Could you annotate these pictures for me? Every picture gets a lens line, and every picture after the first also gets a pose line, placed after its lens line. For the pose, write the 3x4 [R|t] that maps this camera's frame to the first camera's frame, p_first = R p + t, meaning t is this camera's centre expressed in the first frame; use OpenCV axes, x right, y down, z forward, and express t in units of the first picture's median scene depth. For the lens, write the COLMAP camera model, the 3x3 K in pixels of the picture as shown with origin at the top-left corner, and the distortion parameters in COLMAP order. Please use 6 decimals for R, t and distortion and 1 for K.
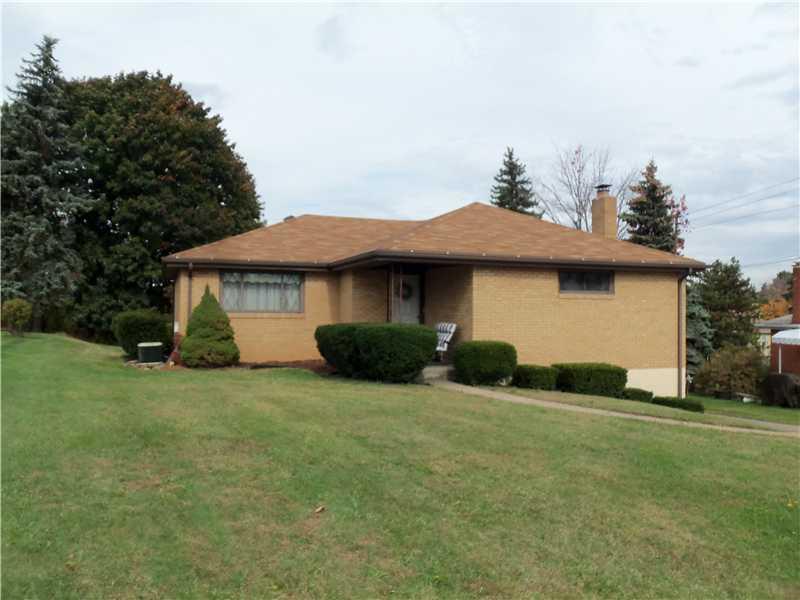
lens RADIAL K [[674.1, 0, 382.0], [0, 674.1, 311.0], [0, 0, 1]] dist [-0.014374, -0.003049]
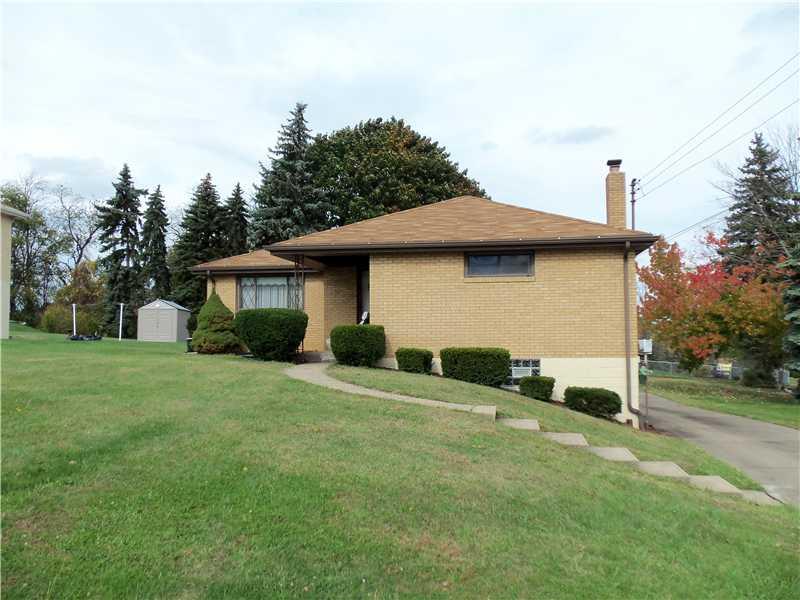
lens RADIAL K [[674.1, 0, 382.0], [0, 674.1, 311.0], [0, 0, 1]] dist [-0.014374, -0.003049]
pose [[0.864397, -0.030309, -0.501895, 0.405598], [0.008075, 0.998890, -0.046416, 0.041755], [0.502745, 0.036069, 0.863682, 0.063114]]
